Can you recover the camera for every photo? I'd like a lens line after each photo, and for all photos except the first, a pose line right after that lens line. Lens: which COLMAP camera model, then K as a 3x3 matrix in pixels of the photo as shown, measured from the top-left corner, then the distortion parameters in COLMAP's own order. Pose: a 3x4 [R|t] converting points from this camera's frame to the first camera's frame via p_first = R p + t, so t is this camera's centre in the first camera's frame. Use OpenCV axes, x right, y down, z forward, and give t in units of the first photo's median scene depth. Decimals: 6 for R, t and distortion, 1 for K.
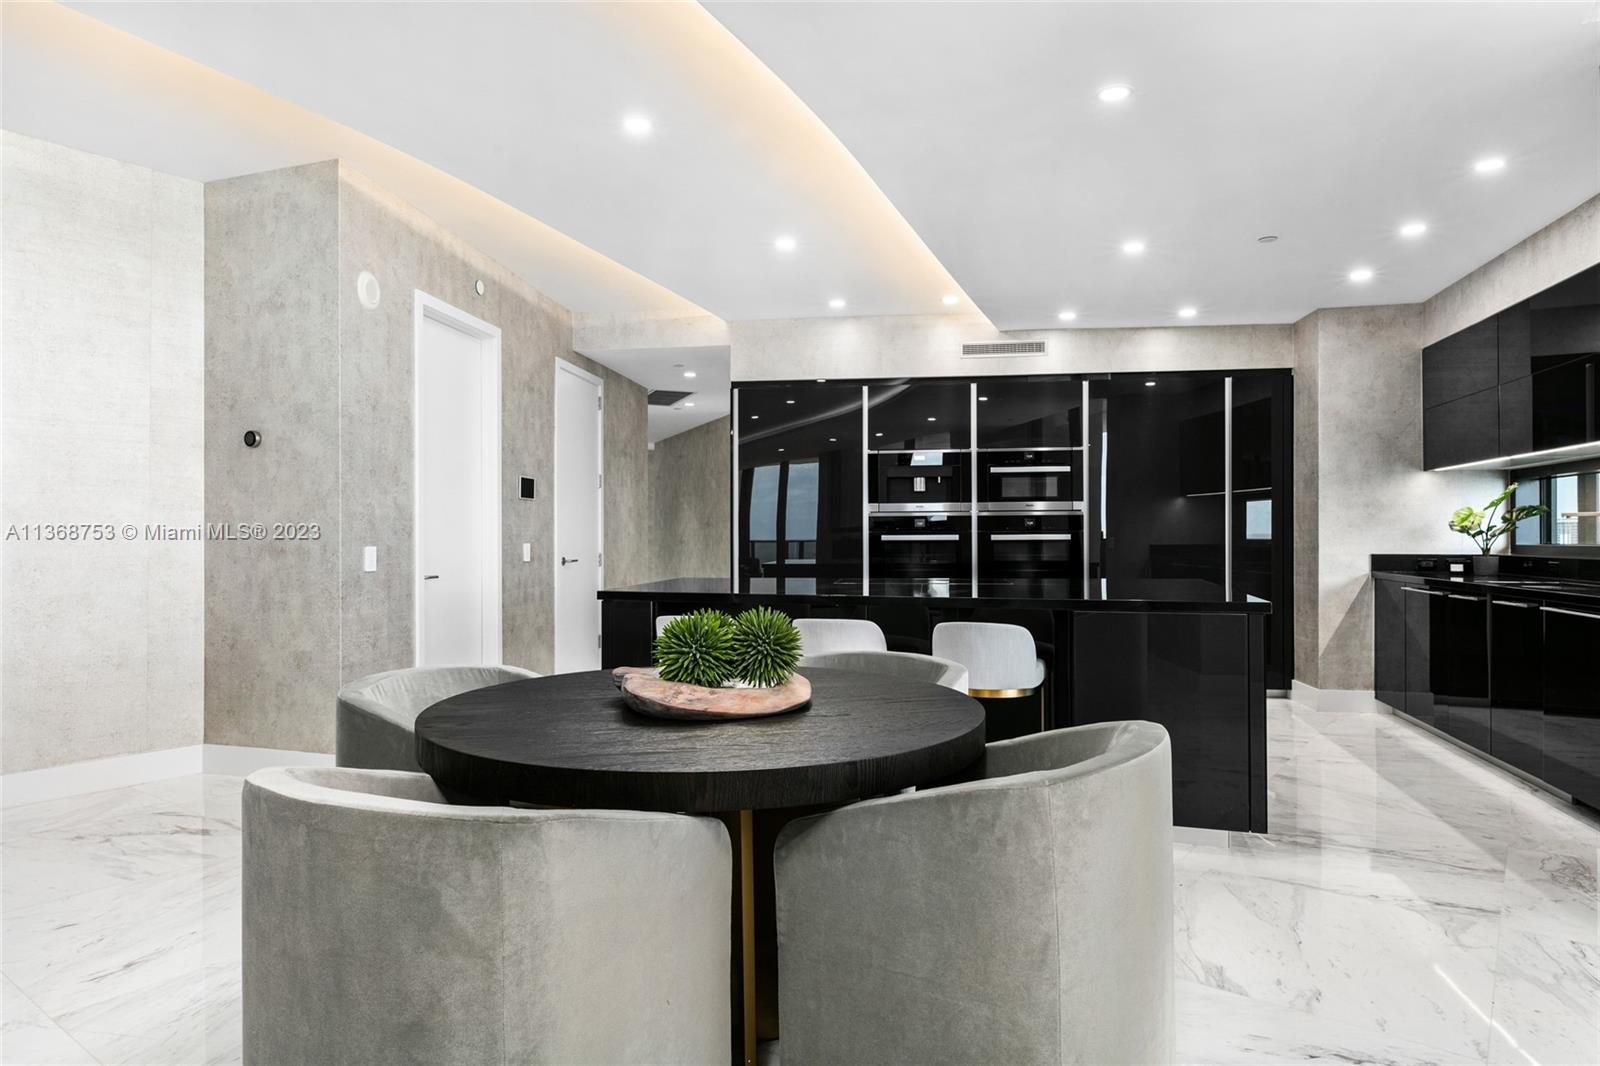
lens RADIAL K [[953.5, 0, 800.0], [0, 953.5, 533.0], [0, 0, 1]] dist [0.001373, -0.001082]
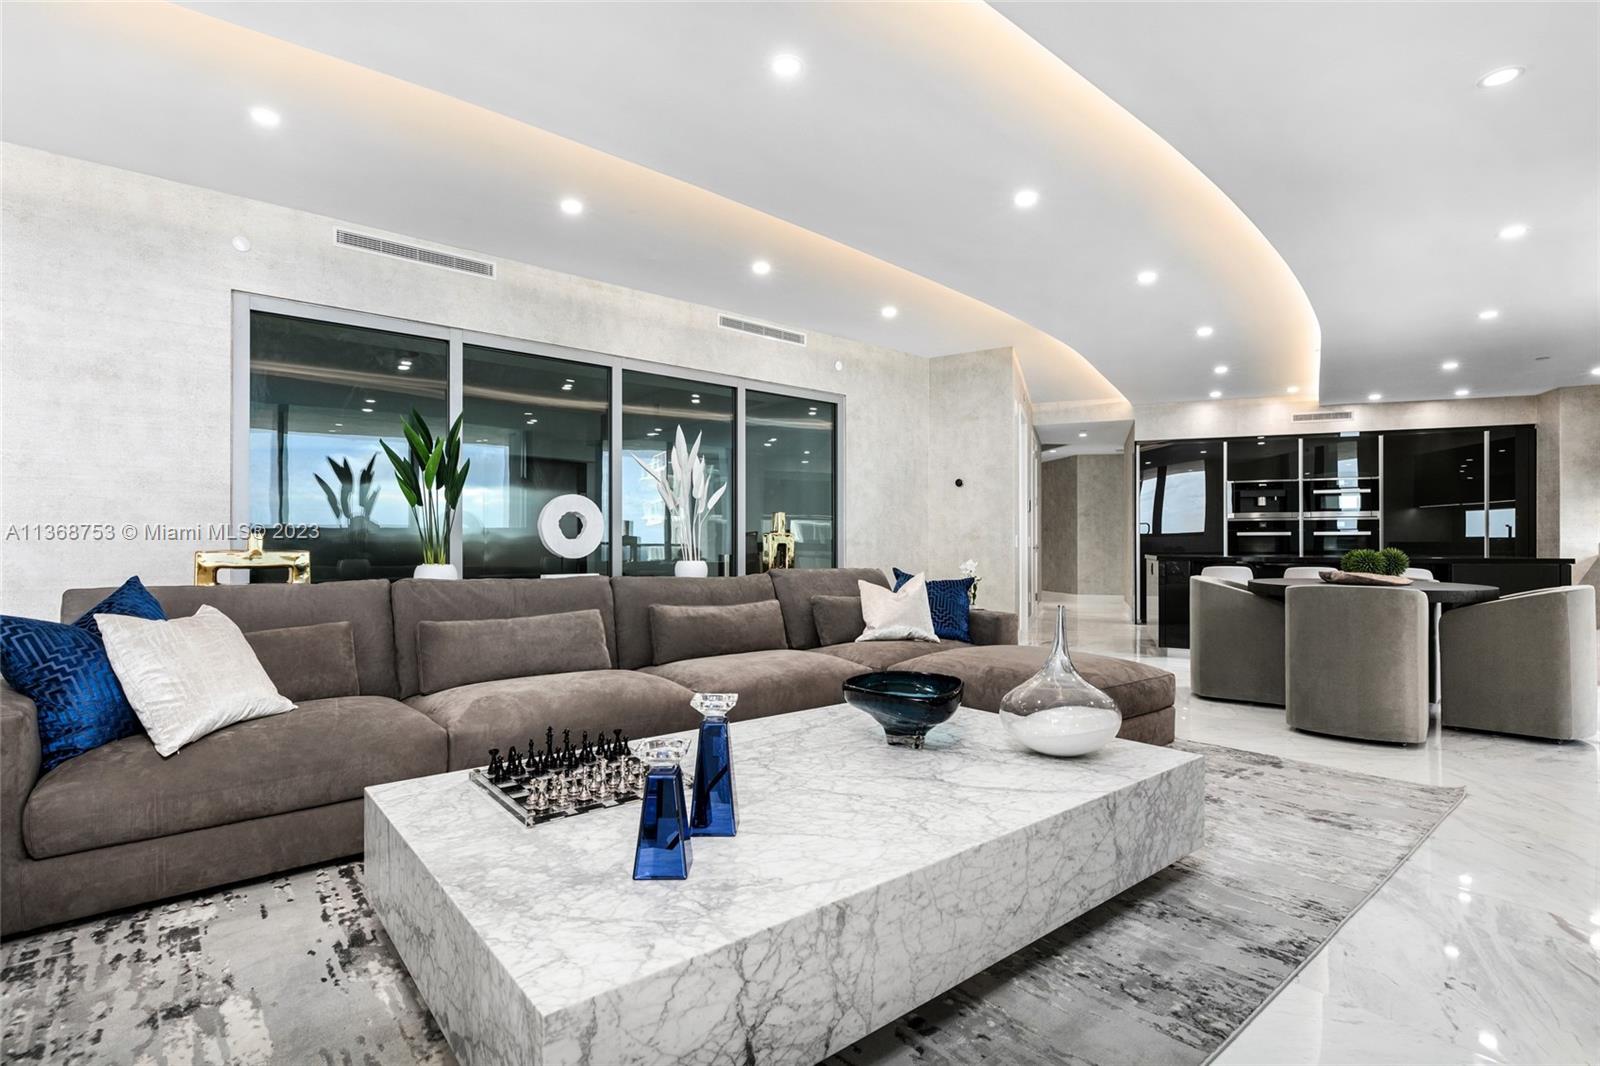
lens RADIAL K [[762.4, 0, 800.0], [0, 762.4, 533.0], [0, 0, 1]] dist [-0.001794, 0.000507]
pose [[0.975613, -0.001016, -0.219495, -0.407713], [-0.001291, 0.999945, -0.010365, 0.020326], [0.219493, 0.010396, 0.975559, -0.503337]]
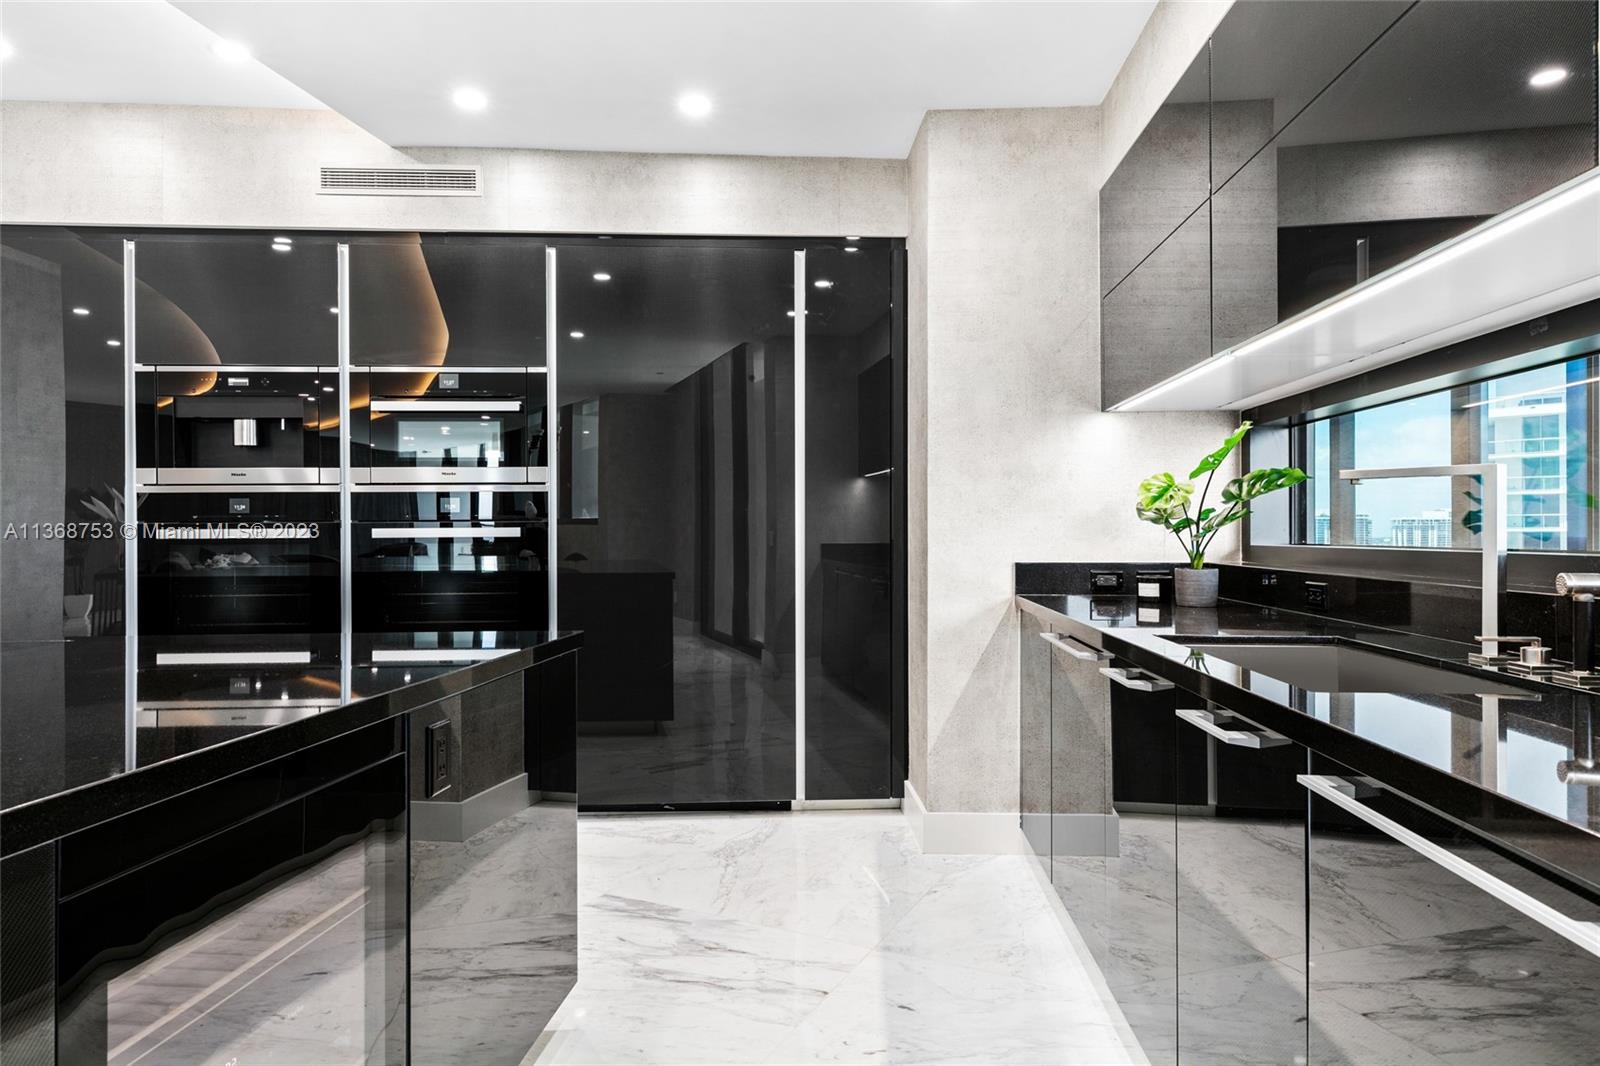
lens RADIAL K [[946.2, 0, 803.9], [0, 946.2, 531.0], [0, 0, 1]] dist [0.003981, -0.001698]
pose [[0.981733, -0.001738, 0.190256, 0.373258], [0.000977, 0.999991, 0.004093, 0.001707], [-0.190262, -0.003832, 0.981726, 0.485854]]
